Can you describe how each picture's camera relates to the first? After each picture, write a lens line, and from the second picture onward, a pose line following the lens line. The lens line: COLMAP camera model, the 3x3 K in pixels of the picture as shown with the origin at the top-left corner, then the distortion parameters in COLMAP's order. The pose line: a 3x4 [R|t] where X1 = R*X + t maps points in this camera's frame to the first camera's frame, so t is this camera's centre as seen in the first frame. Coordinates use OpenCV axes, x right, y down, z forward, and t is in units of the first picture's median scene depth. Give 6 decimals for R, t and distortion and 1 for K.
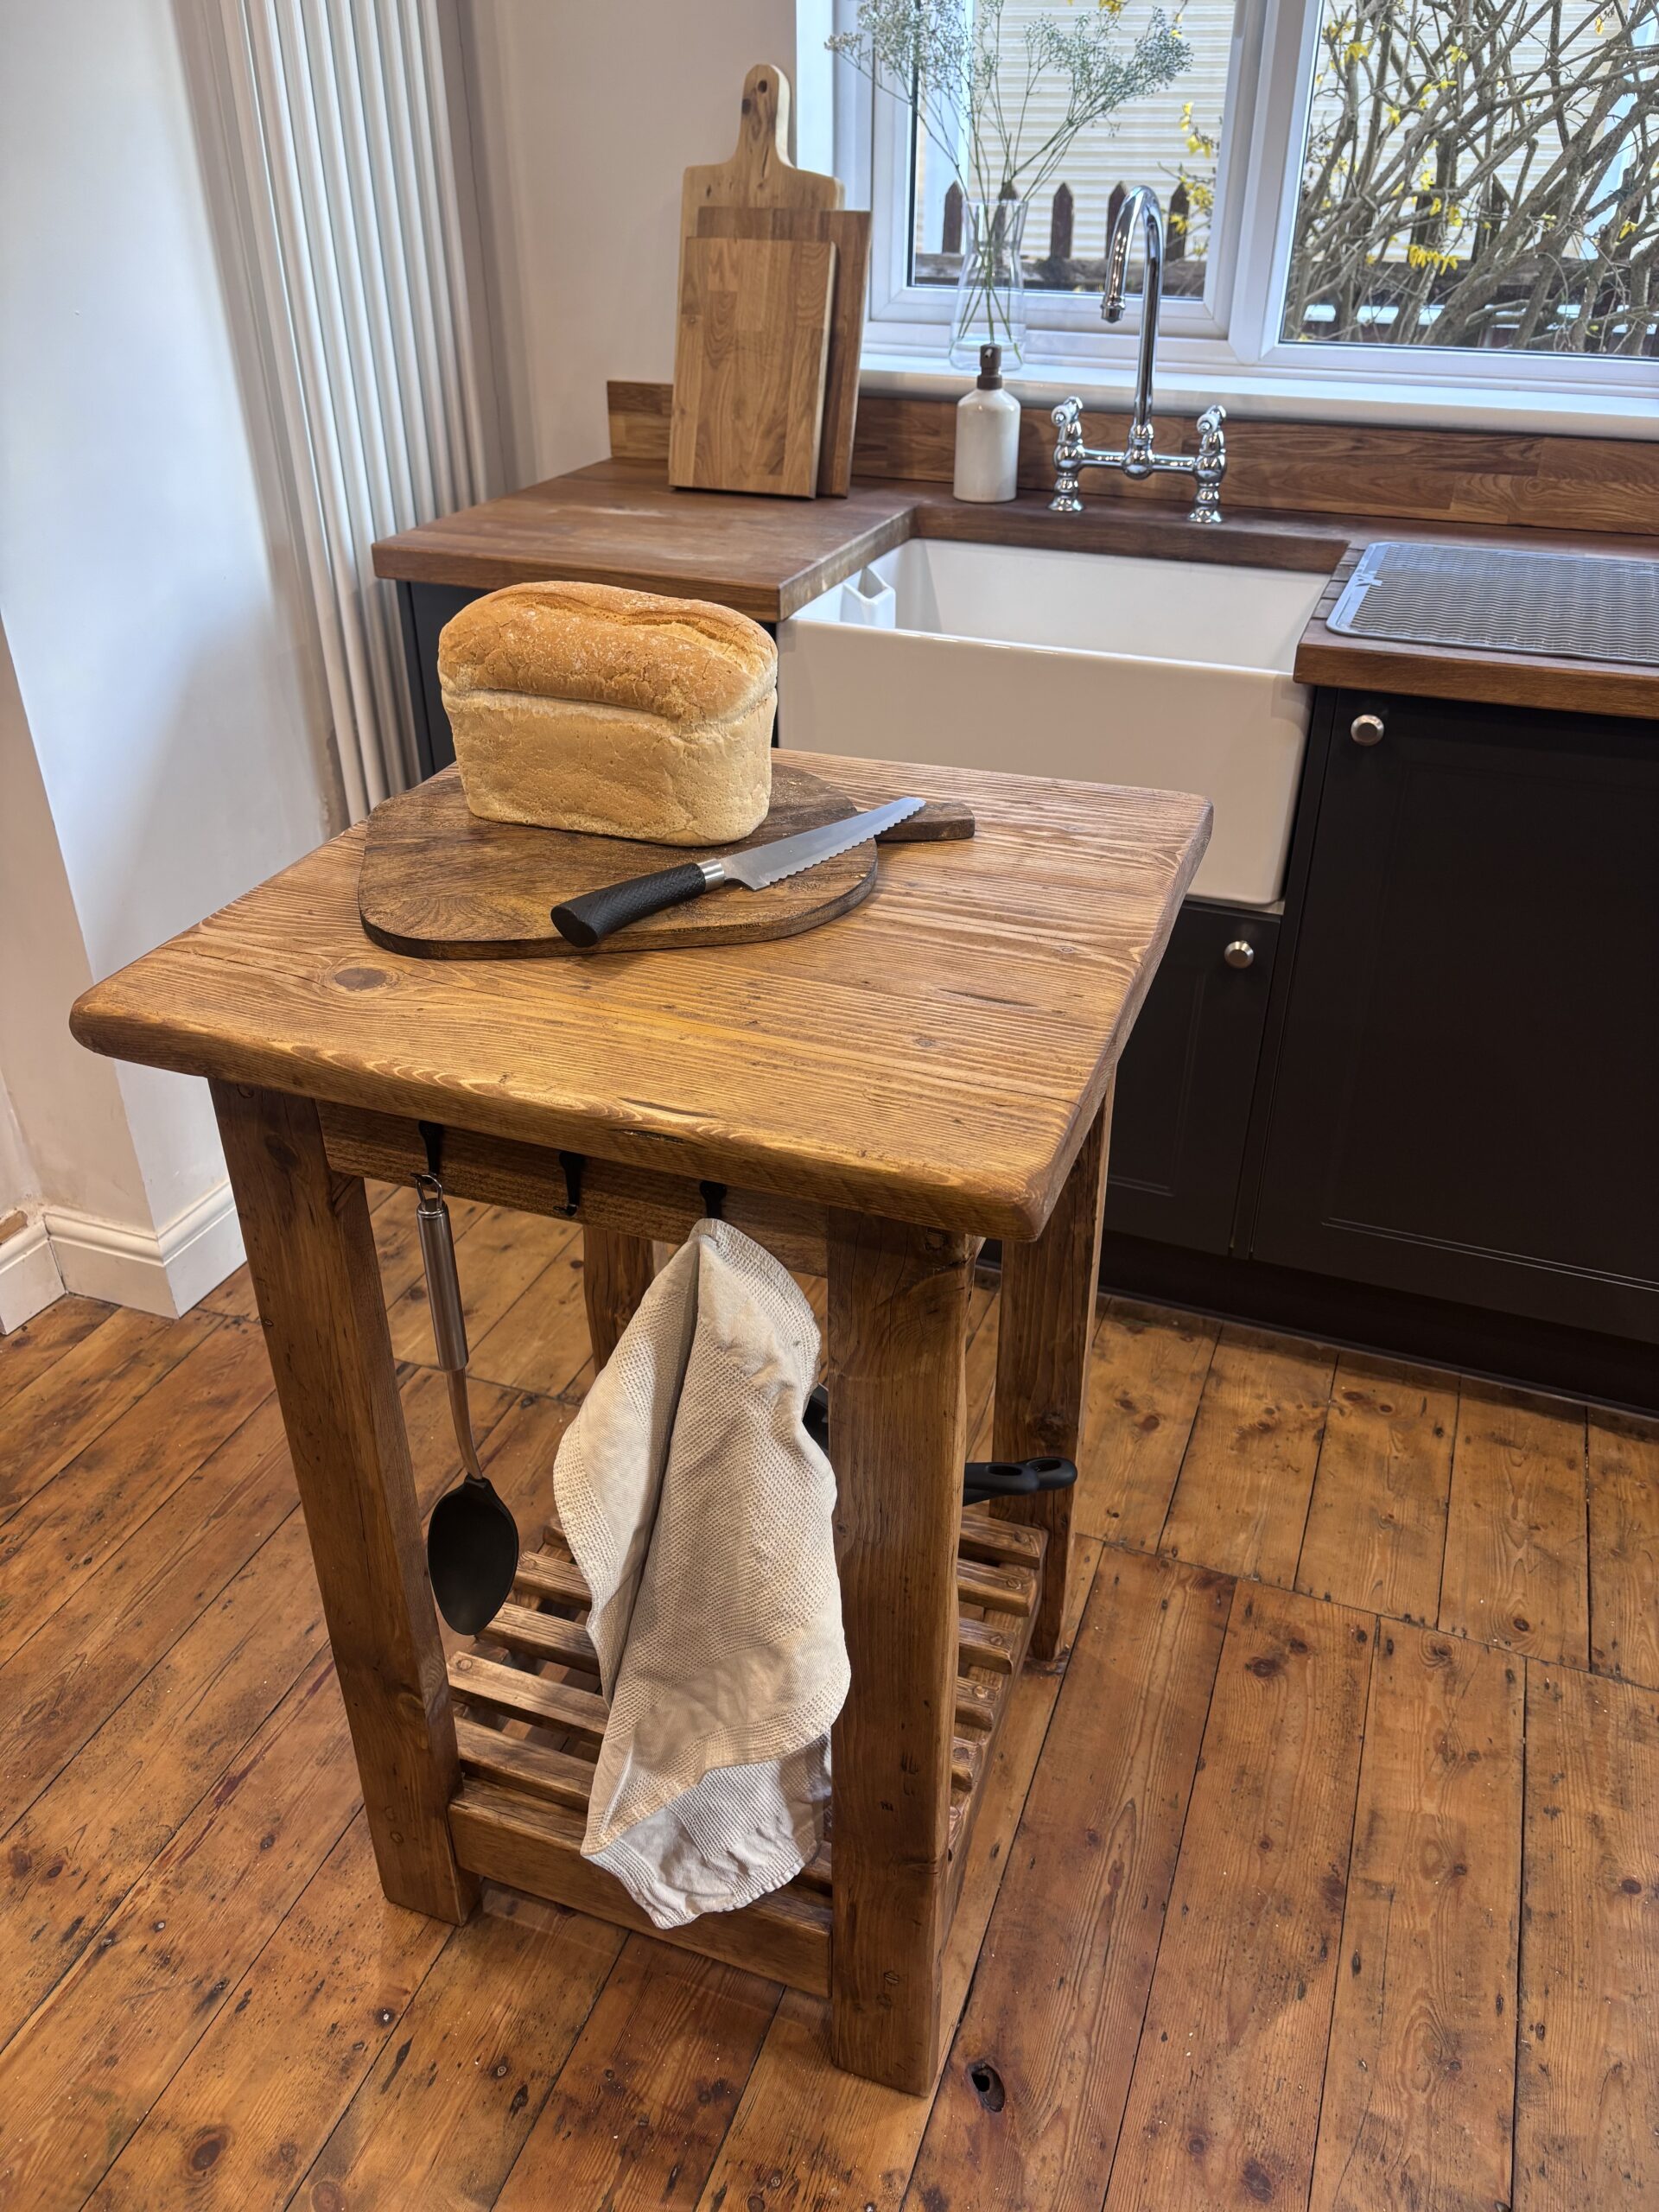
lens RADIAL K [[1684.7, 0, 837.3], [0, 1684.7, 1092.2], [0, 0, 1]] dist [0.054919, -0.074617]
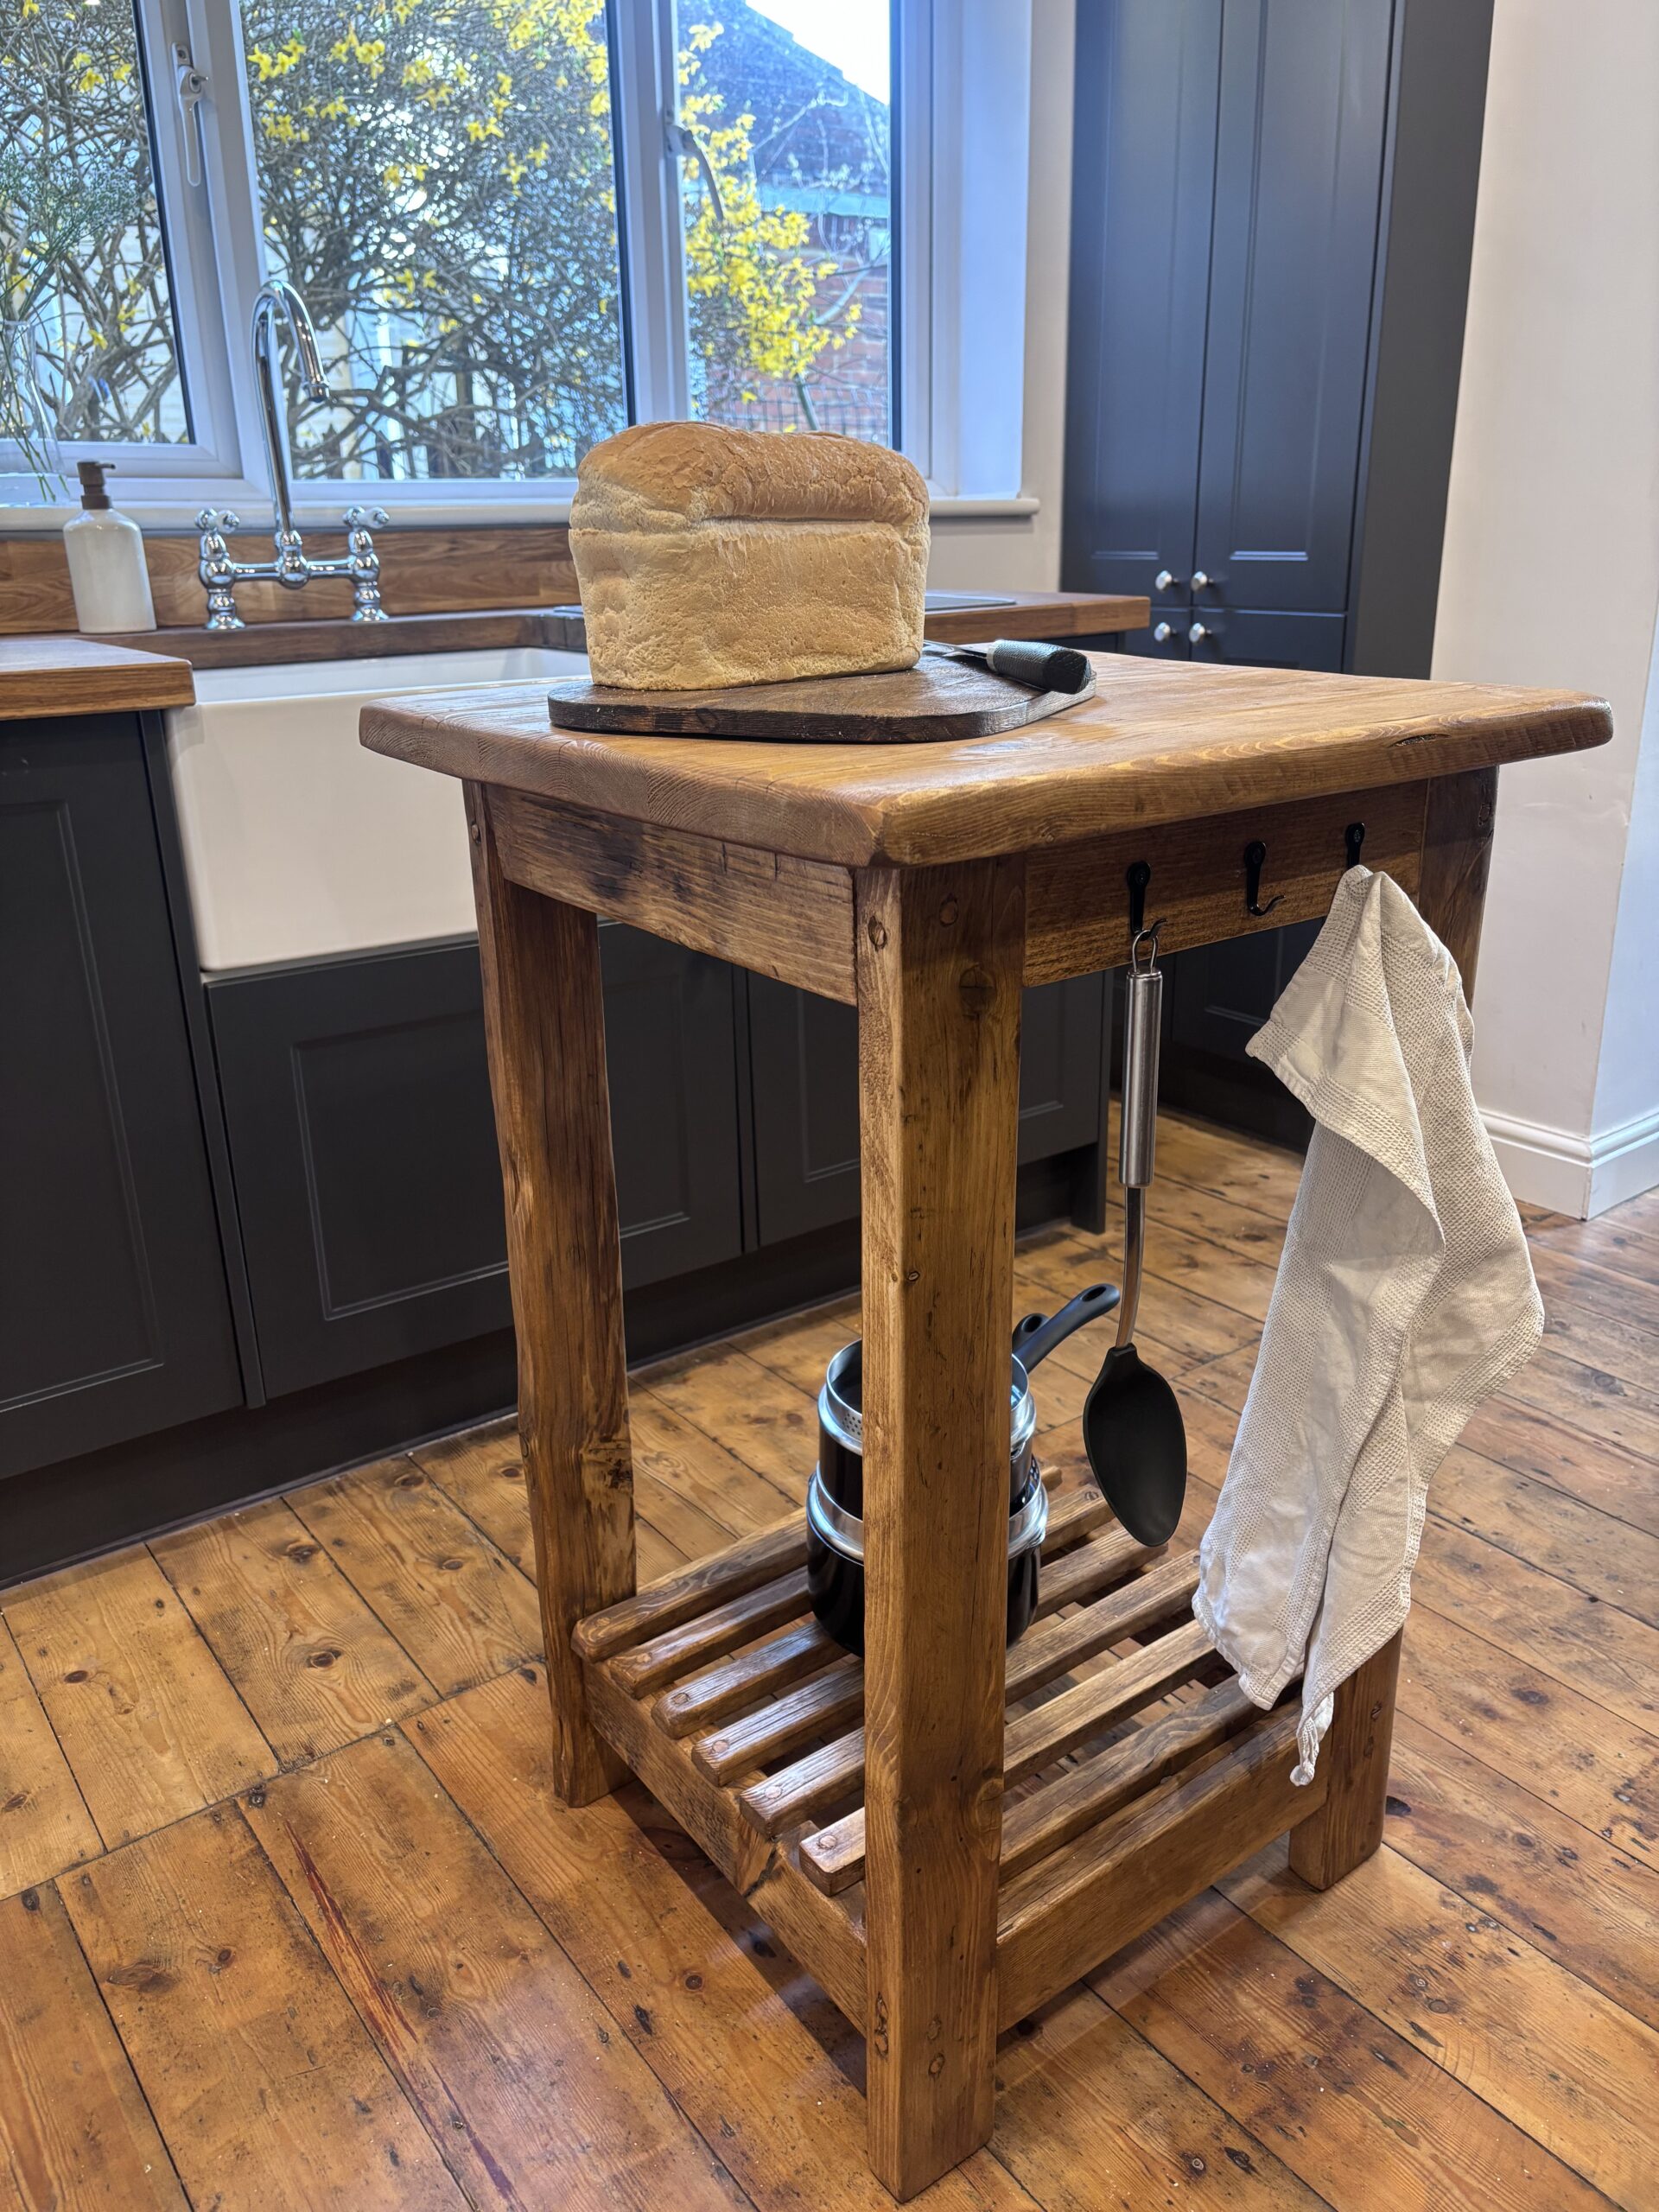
lens RADIAL K [[1685.6, 0, 836.3], [0, 1685.6, 1097.4], [0, 0, 1]] dist [0.056612, -0.078424]
pose [[0.540863, -0.287838, 0.790327, -0.770170], [0.448665, 0.893511, 0.018372, 0.028080], [-0.711454, 0.344655, 0.612410, 0.441866]]
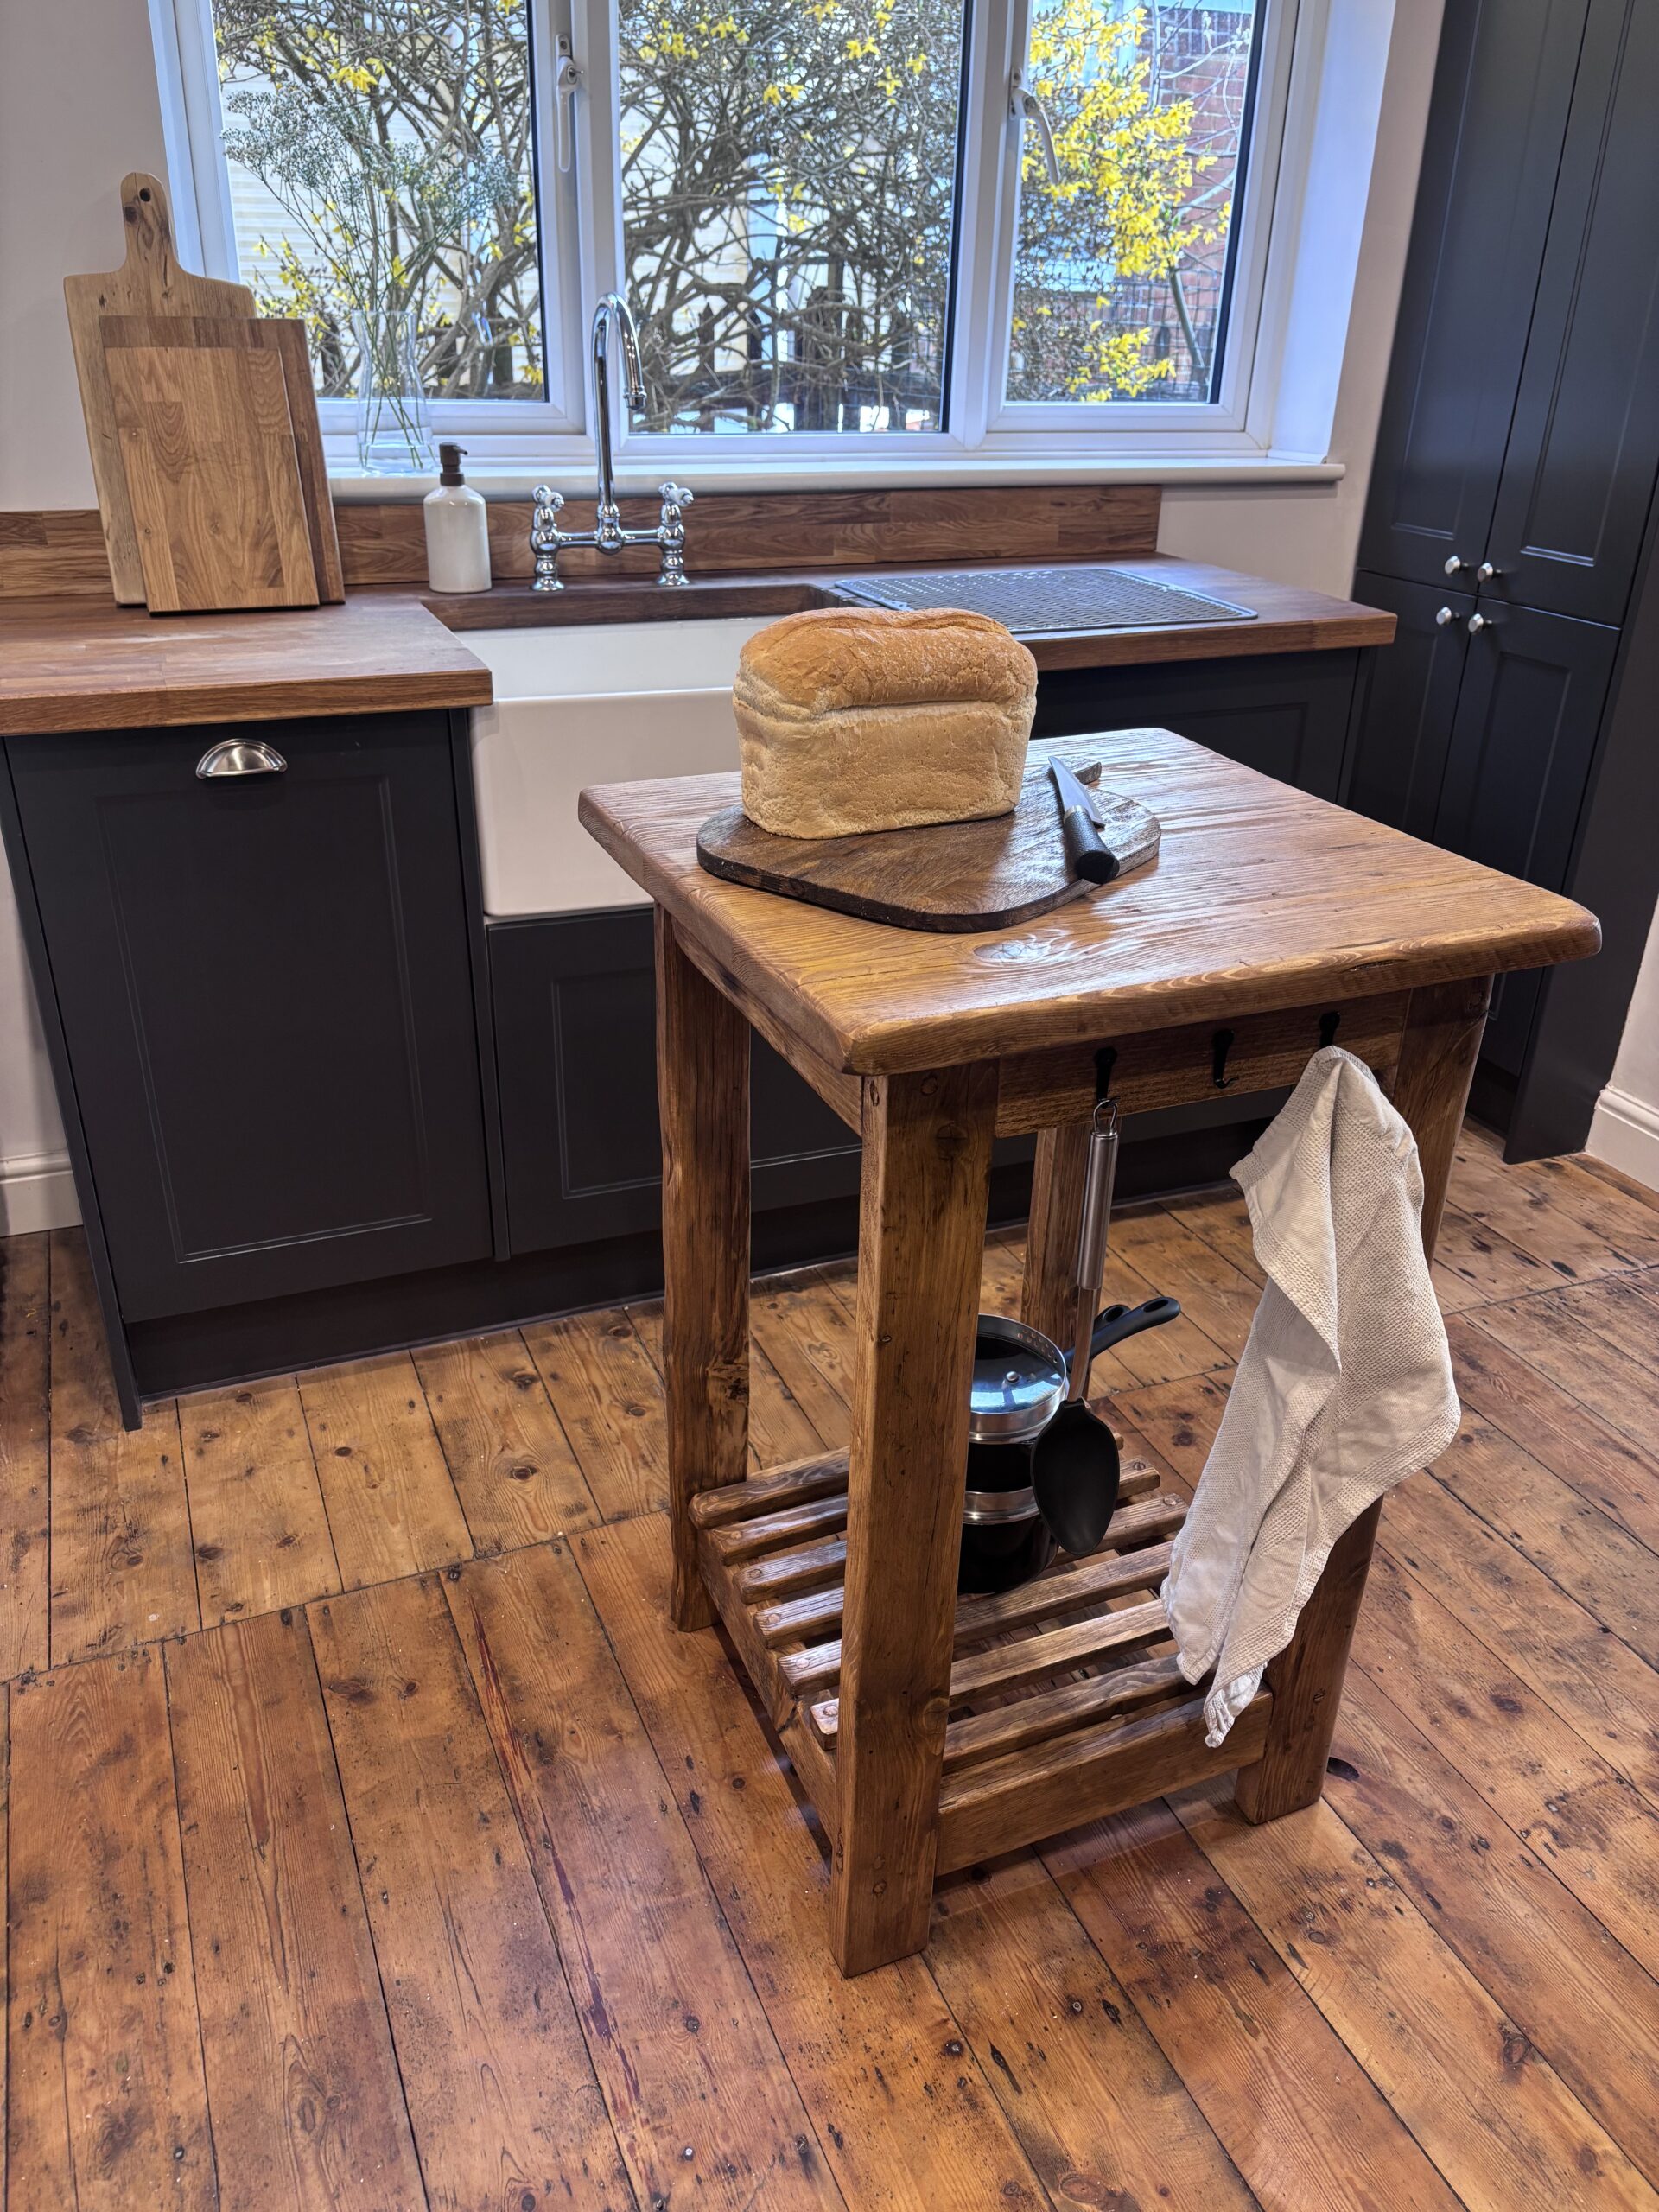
lens RADIAL K [[1693.3, 0, 829.5], [0, 1693.3, 1106.0], [0, 0, 1]] dist [0.029516, -0.027969]
pose [[0.725455, -0.290843, 0.623798, -0.784521], [0.334823, 0.940988, 0.049345, -0.046933], [-0.601339, 0.173064, 0.780026, 0.175709]]
